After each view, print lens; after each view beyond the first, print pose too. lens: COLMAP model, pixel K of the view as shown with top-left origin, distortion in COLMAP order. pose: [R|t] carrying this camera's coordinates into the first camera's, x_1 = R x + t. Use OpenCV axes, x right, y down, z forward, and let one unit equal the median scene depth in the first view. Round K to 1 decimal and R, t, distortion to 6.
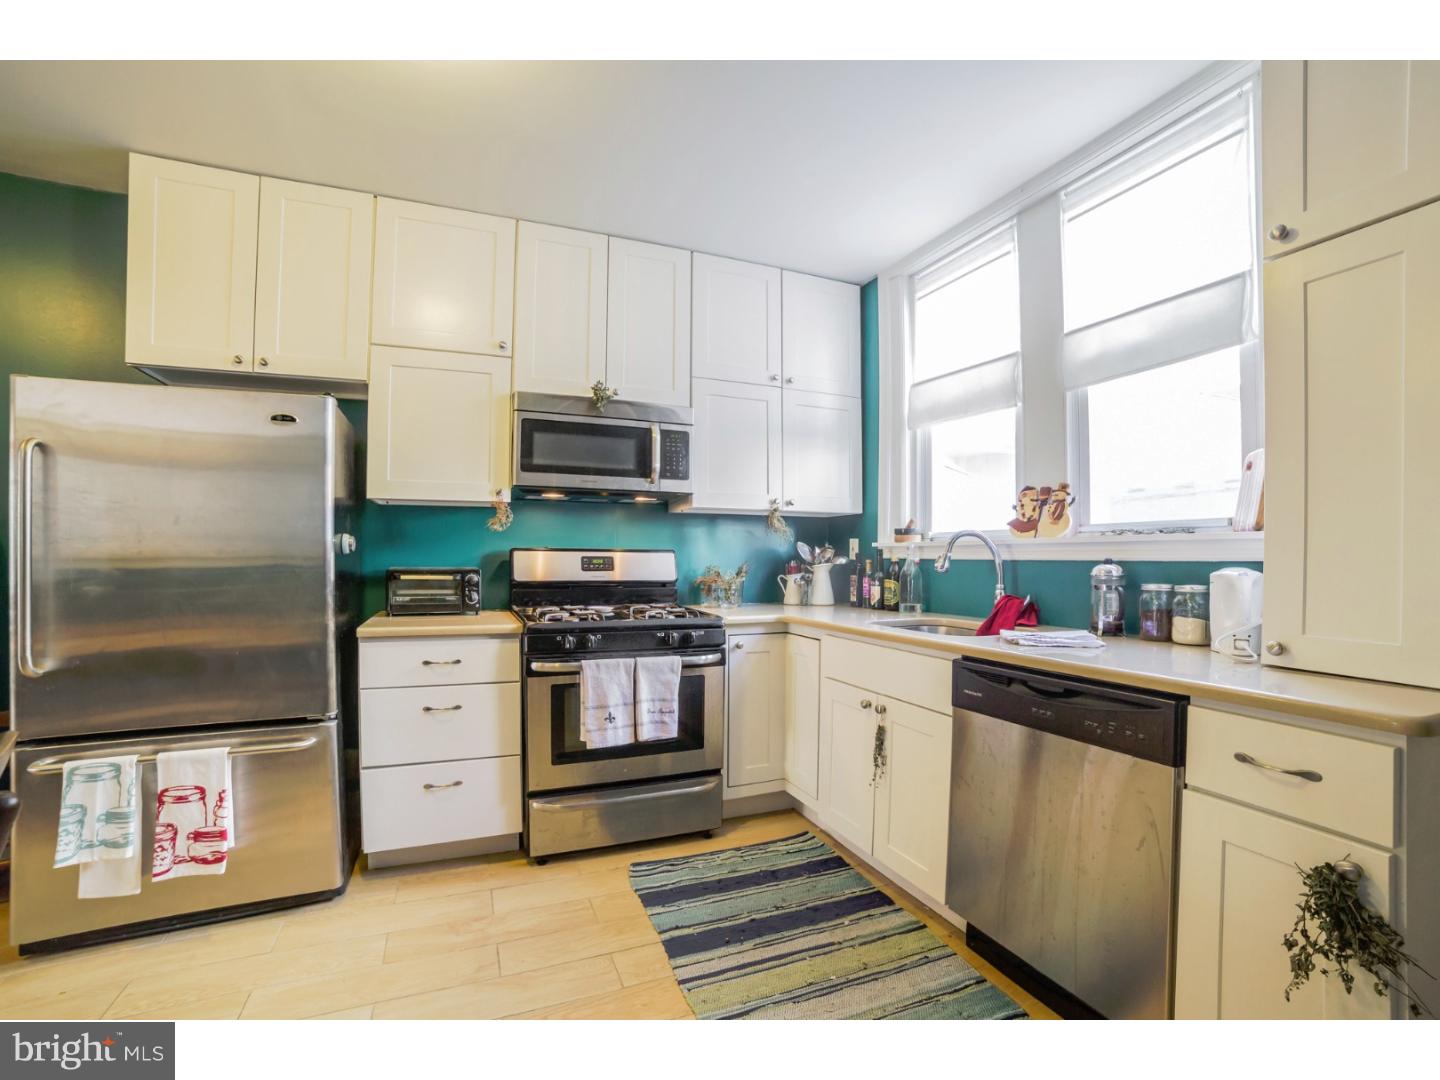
lens RADIAL K [[593.5, 0, 664.5], [0, 593.5, 551.0], [0, 0, 1]] dist [-0.058560, 0.021397]
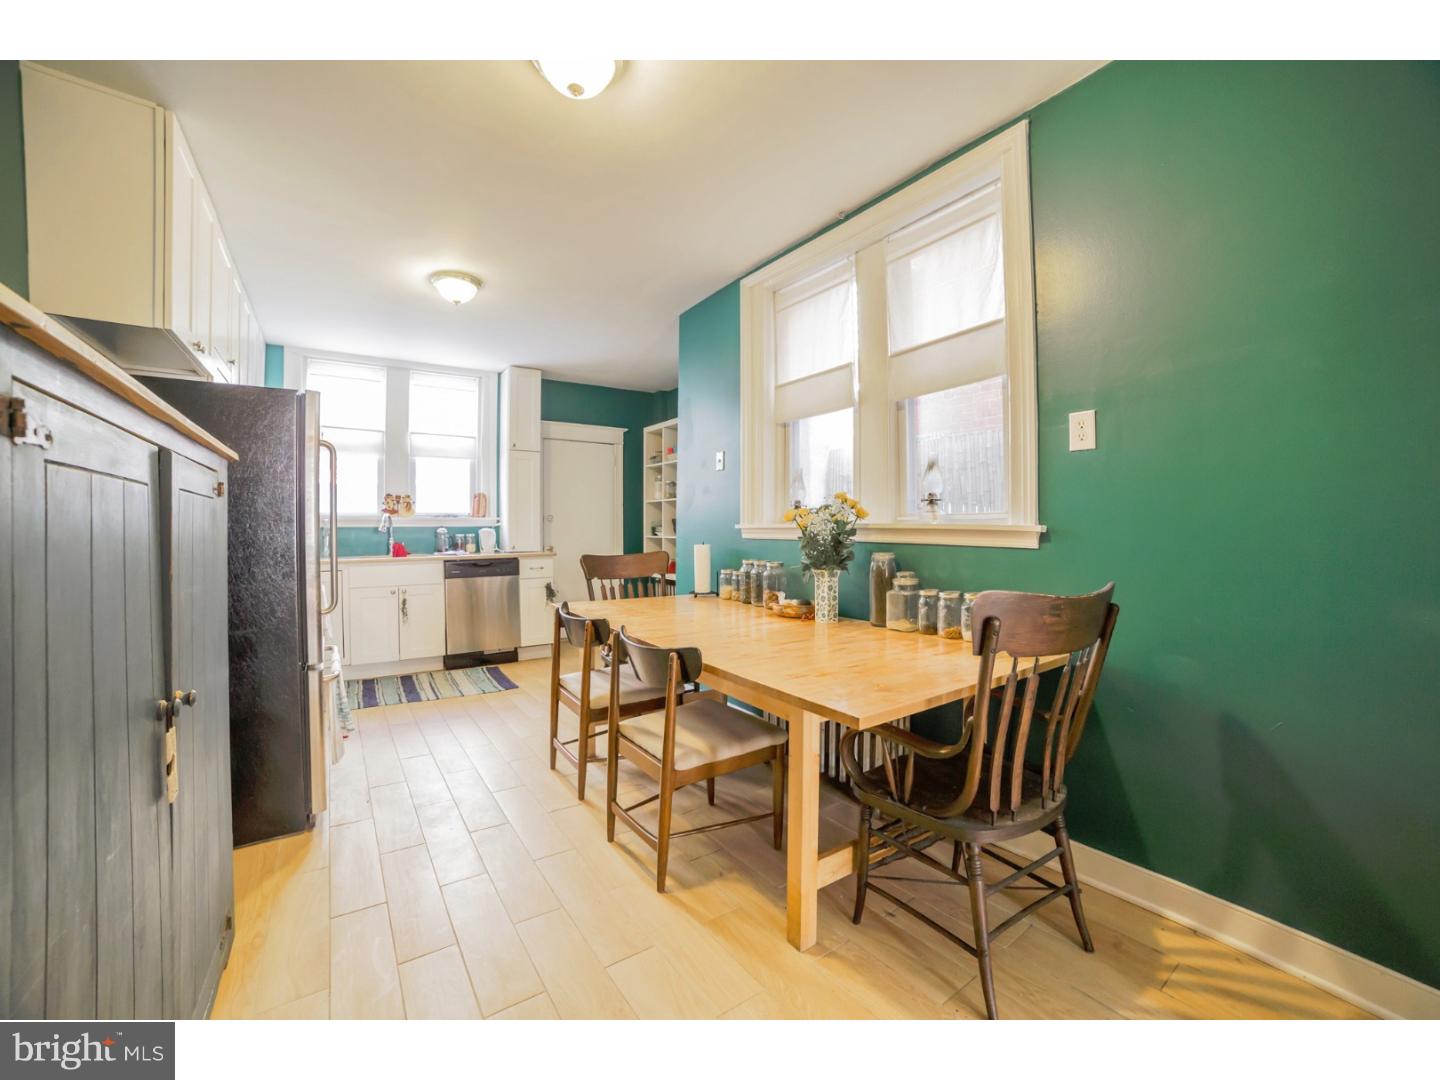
lens RADIAL K [[589.7, 0, 706.1], [0, 589.7, 515.2], [0, 0, 1]] dist [-0.087663, 0.000045]
pose [[-0.244611, 0.023388, 0.969339, -1.807611], [0.001231, 0.999716, -0.023810, 0.023524], [-0.969621, -0.004631, -0.244570, 0.364313]]
